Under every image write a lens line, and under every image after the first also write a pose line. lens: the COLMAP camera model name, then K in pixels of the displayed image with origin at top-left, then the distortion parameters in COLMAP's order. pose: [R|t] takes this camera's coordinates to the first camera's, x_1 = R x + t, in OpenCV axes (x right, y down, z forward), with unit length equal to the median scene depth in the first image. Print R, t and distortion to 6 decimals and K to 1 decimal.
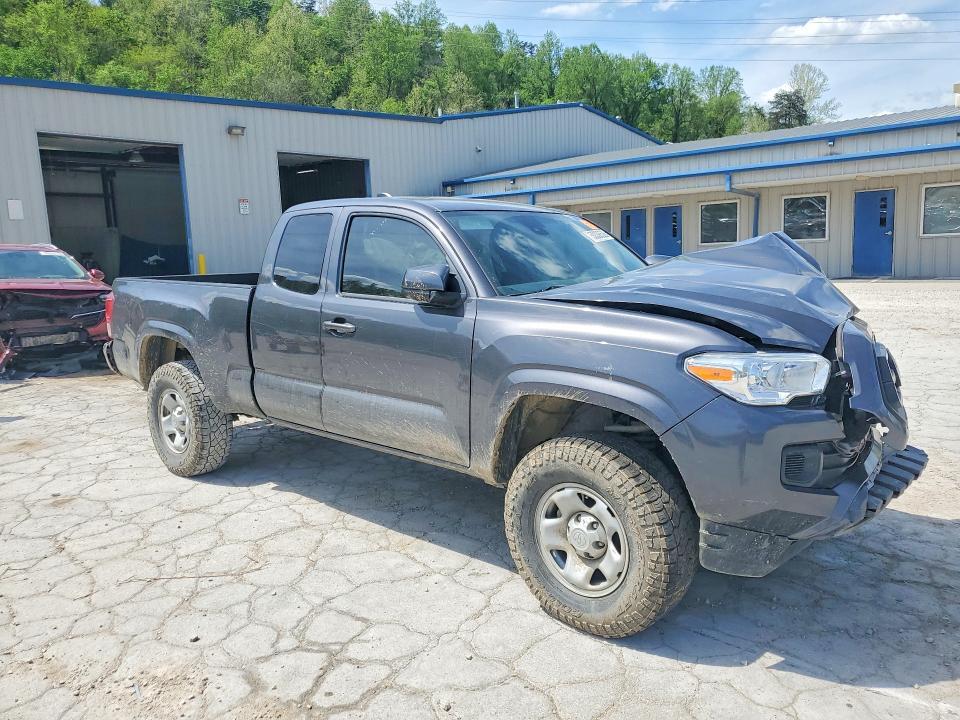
lens RADIAL K [[741.6, 0, 475.7], [0, 741.6, 358.4], [0, 0, 1]] dist [-0.032777, 0.065911]
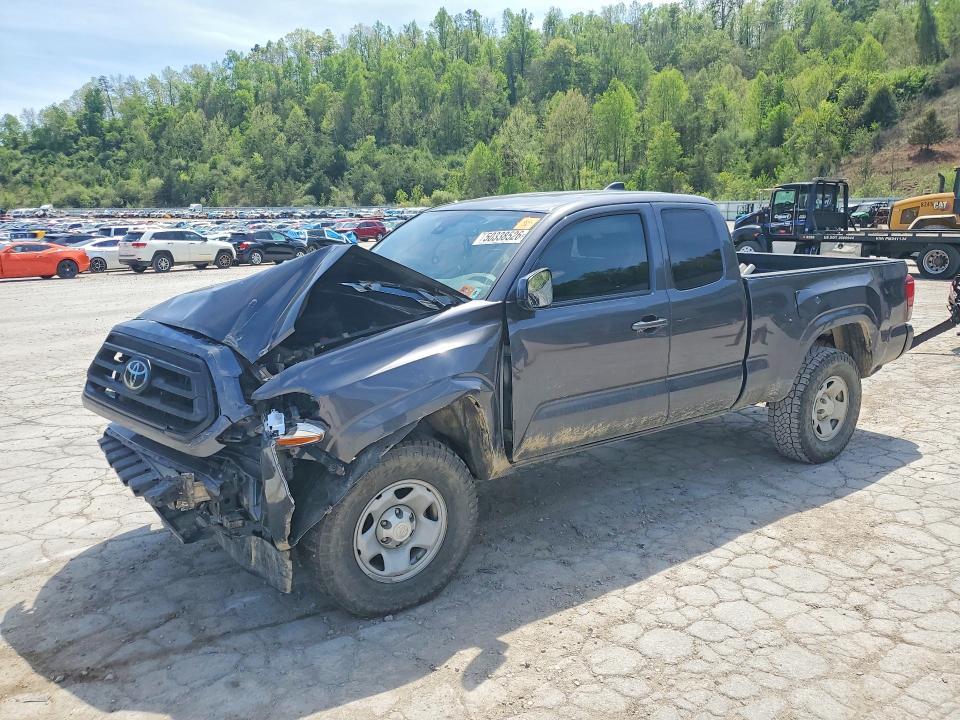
lens RADIAL K [[741.6, 0, 475.7], [0, 741.6, 358.4], [0, 0, 1]] dist [-0.032777, 0.065911]
pose [[-0.198974, 0.202174, -0.958924, 1.373408], [-0.136470, 0.963239, 0.231401, -0.297467], [0.970456, 0.176907, -0.164069, 1.524194]]
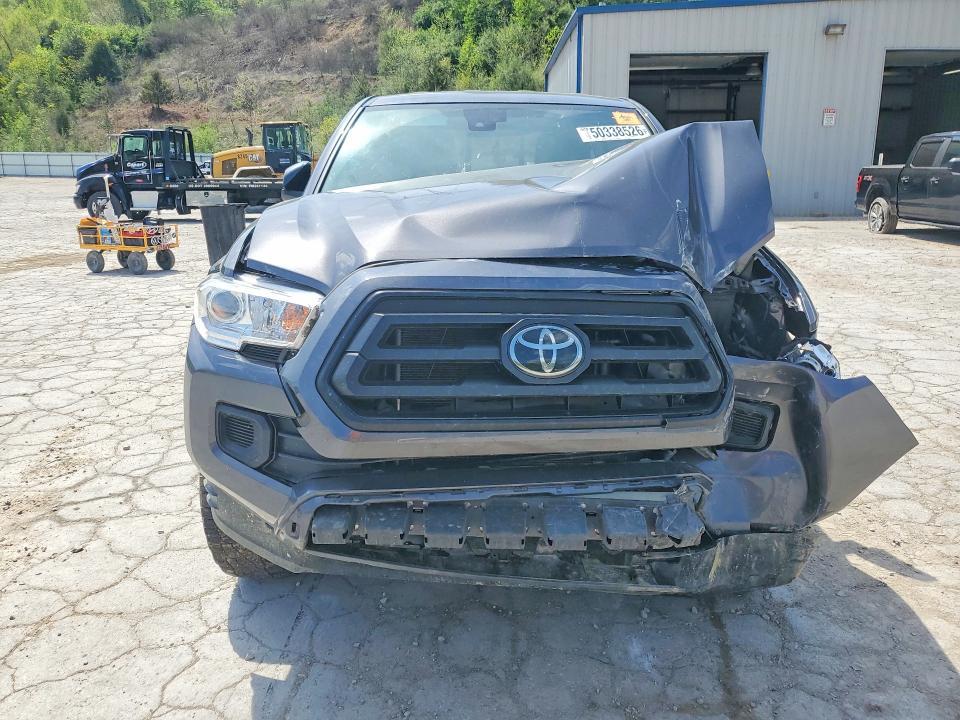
lens RADIAL K [[741.6, 0, 475.7], [0, 741.6, 358.4], [0, 0, 1]] dist [-0.032777, 0.065911]
pose [[0.660177, 0.202671, -0.723250, 0.877086], [-0.125027, 0.979126, 0.160249, -0.062421], [0.740631, -0.015367, 0.671736, 0.532367]]
